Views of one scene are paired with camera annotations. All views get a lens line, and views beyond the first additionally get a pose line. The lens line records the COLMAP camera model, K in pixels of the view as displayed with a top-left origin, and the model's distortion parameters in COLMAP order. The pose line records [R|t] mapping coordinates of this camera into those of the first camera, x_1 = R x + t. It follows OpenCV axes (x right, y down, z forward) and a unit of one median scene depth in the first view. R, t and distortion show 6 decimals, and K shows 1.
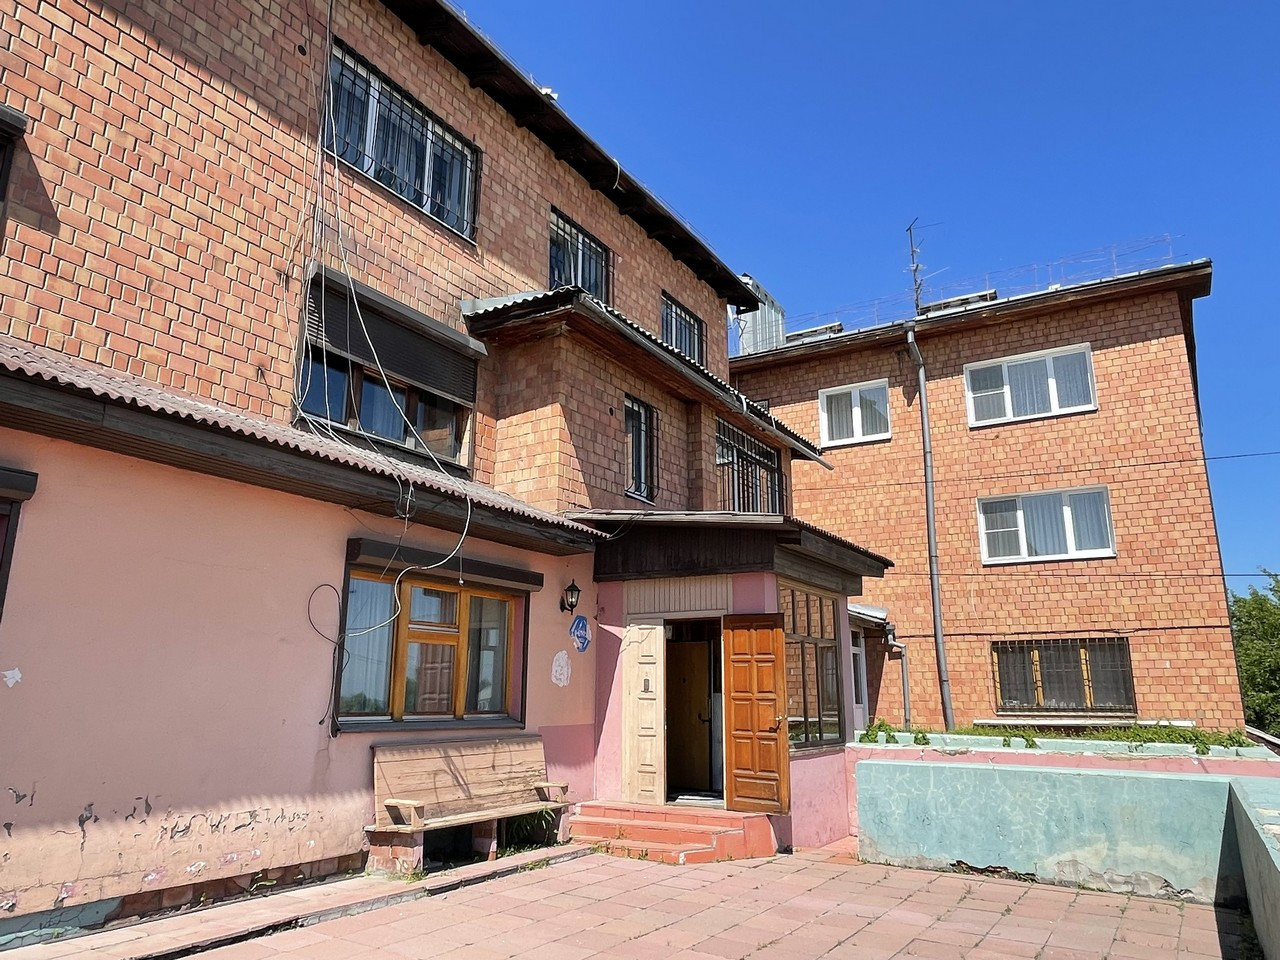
lens RADIAL K [[893.7, 0, 639.7], [0, 893.7, 478.7], [0, 0, 1]] dist [-0.006934, -0.004532]
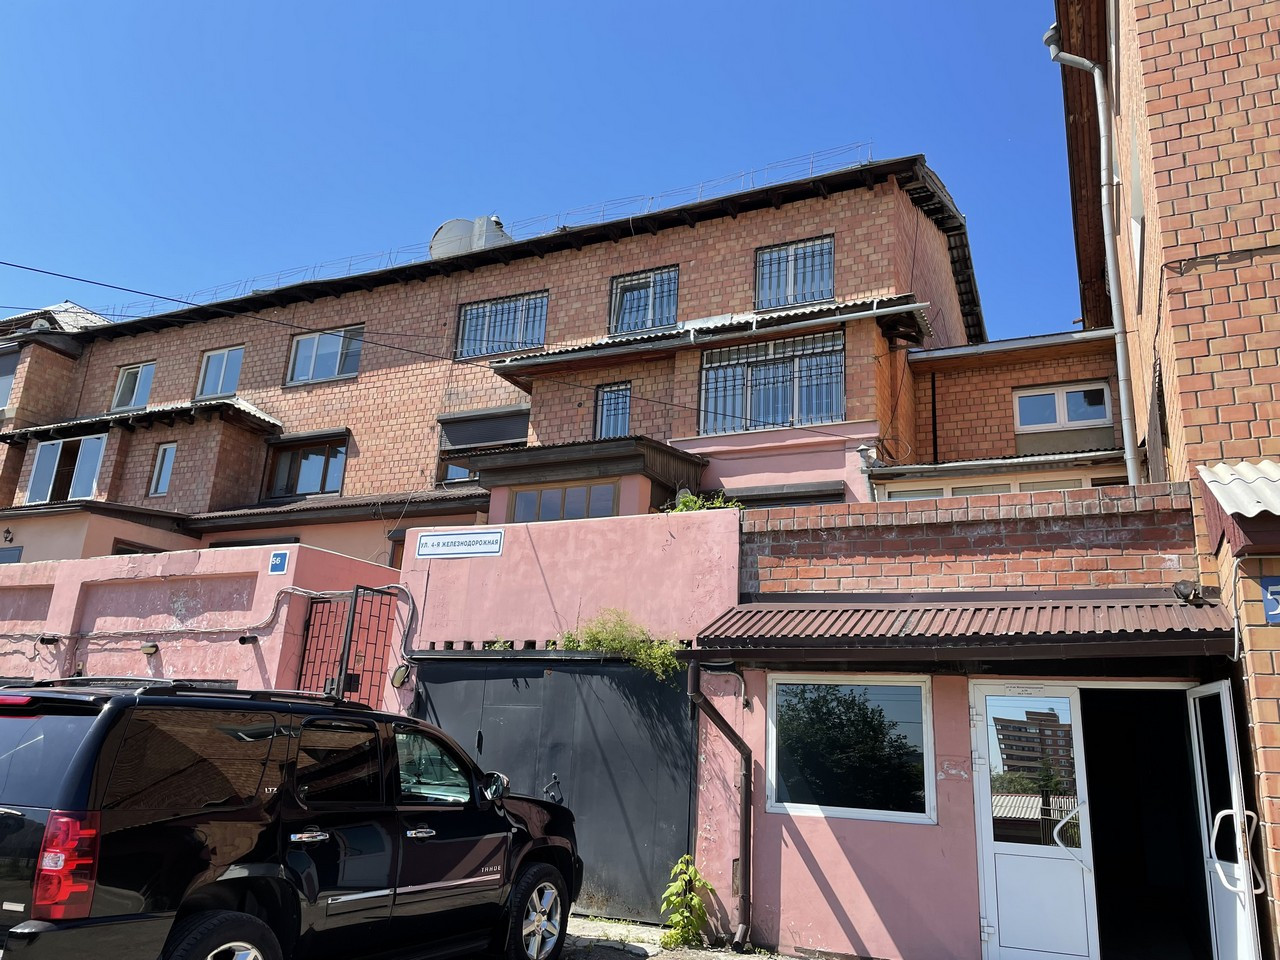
lens RADIAL K [[968.5, 0, 649.1], [0, 968.5, 472.5], [0, 0, 1]] dist [0.082738, -0.100620]
pose [[0.095212, -0.284095, -0.954057, 2.067526], [0.189228, 0.946101, -0.262841, 0.664393], [0.977306, -0.155508, 0.143839, 1.192669]]
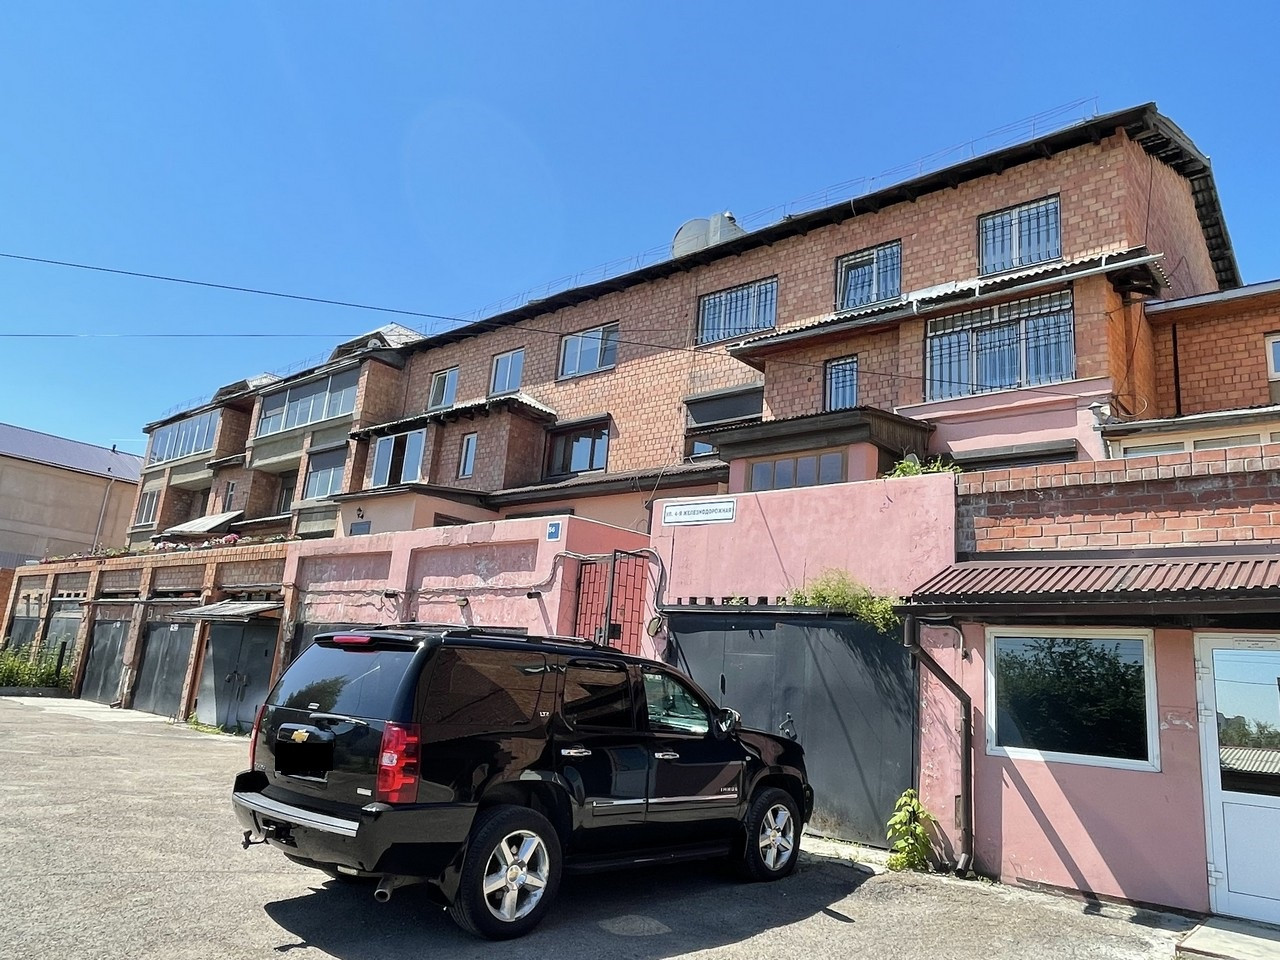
lens RADIAL K [[893.7, 0, 643.1], [0, 893.7, 481.4], [0, 0, 1]] dist [-0.006934, -0.004532]
pose [[-0.176054, -0.241355, -0.954334, 2.096102], [0.156287, 0.950326, -0.269173, 0.672482], [0.971895, -0.196539, -0.129588, 1.218425]]
